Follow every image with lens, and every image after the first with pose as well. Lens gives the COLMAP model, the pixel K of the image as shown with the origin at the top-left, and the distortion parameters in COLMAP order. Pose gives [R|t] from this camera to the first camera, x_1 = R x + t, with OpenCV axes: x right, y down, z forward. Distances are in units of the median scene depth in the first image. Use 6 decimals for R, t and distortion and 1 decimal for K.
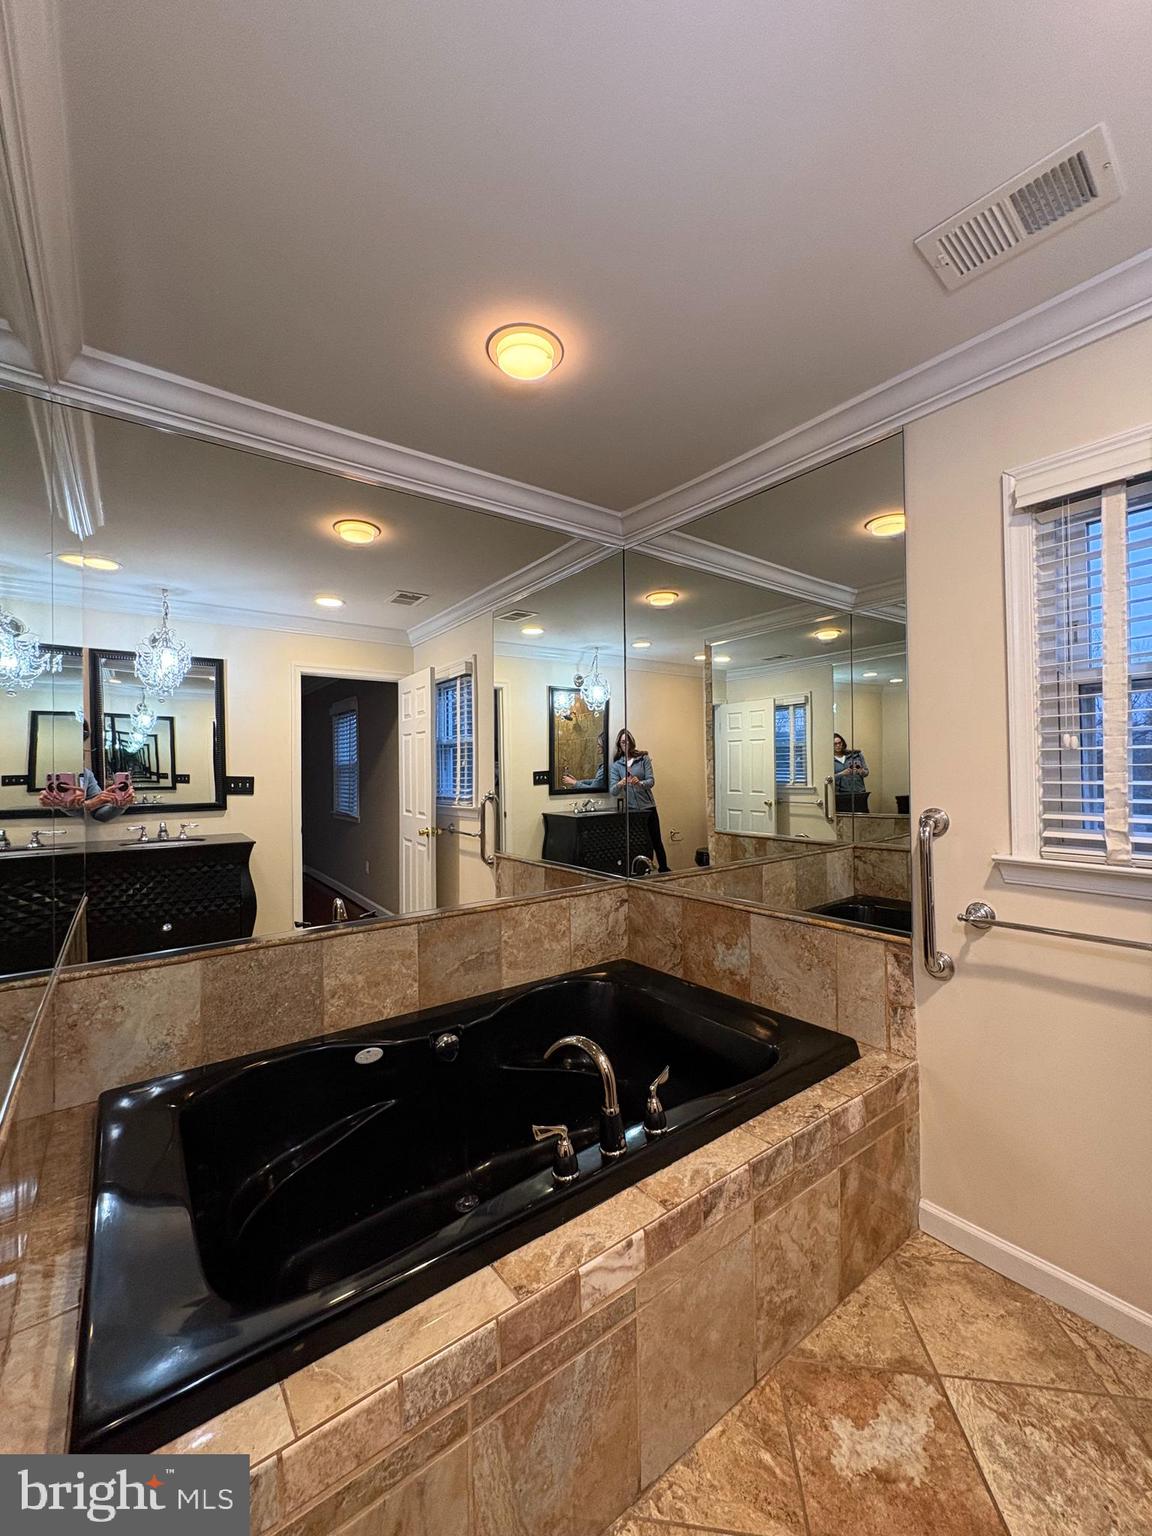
lens RADIAL K [[610.4, 0, 576.3], [0, 610.4, 759.0], [0, 0, 1]] dist [-0.002677, 0.001260]
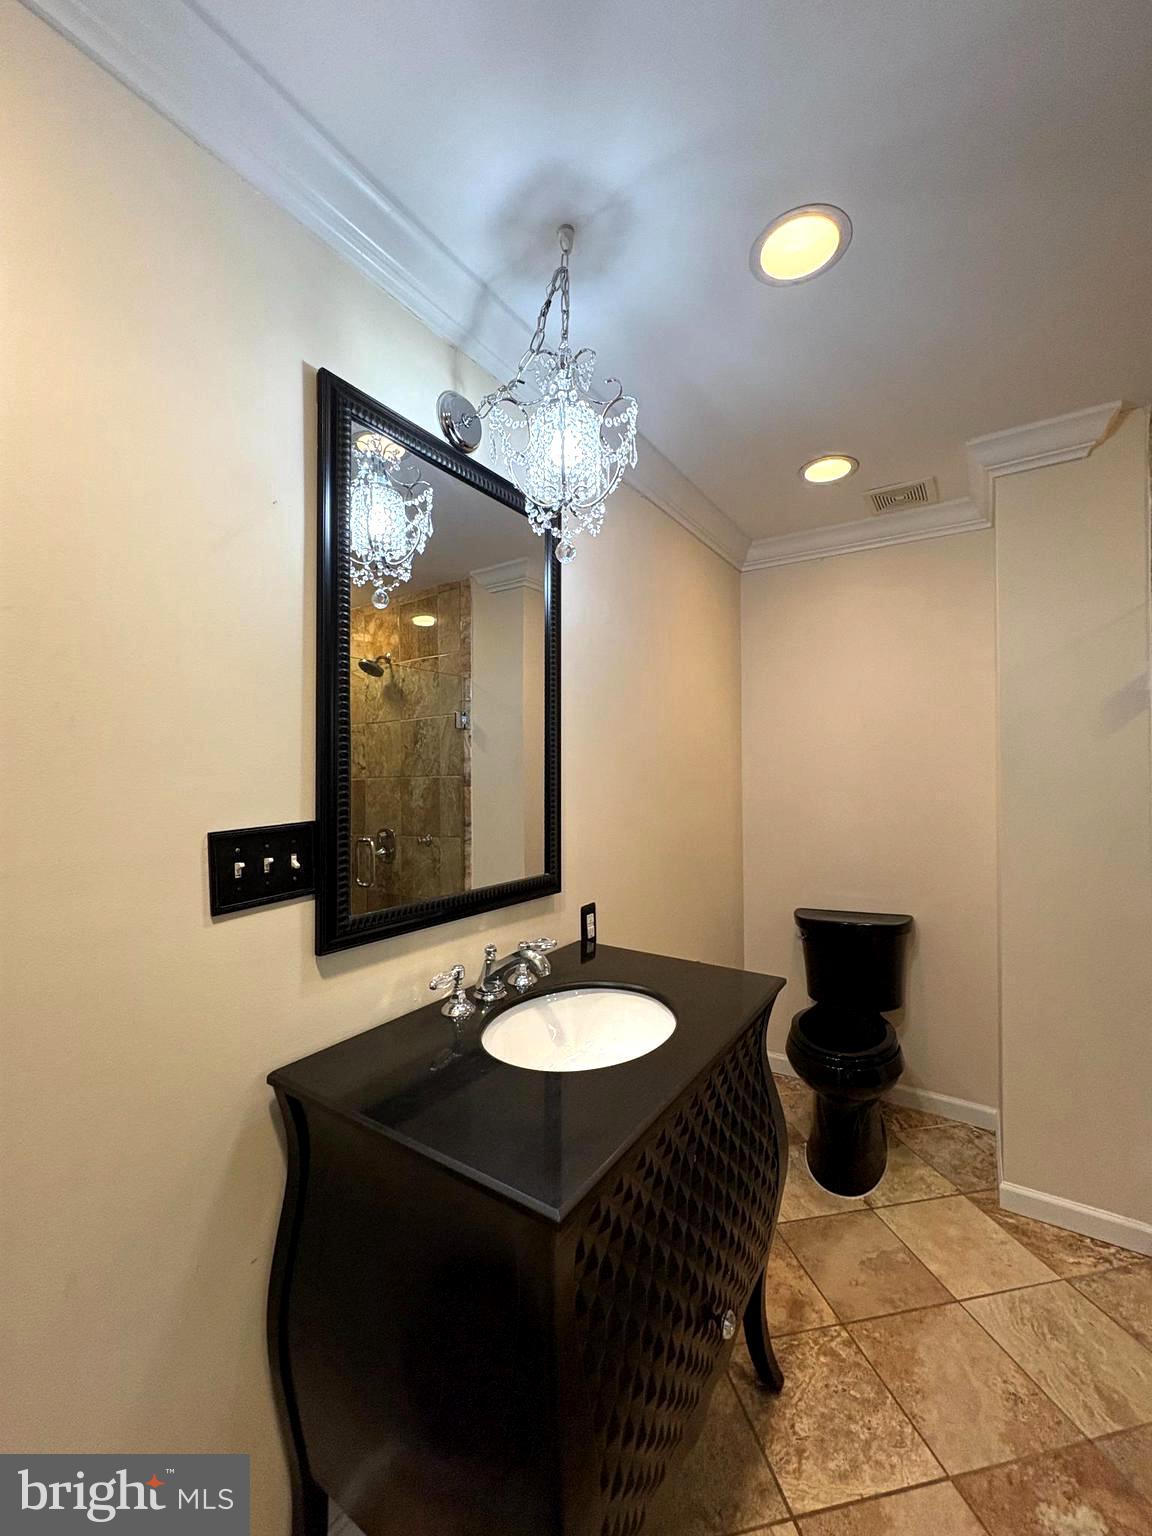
lens RADIAL K [[610.4, 0, 575.6], [0, 610.4, 762.7], [0, 0, 1]] dist [-0.002677, 0.001260]
pose [[0.941703, 0.008416, 0.336340, -0.032472], [-0.005034, 0.999928, -0.010924, 0.003931], [-0.336407, 0.008594, 0.941677, 0.784425]]
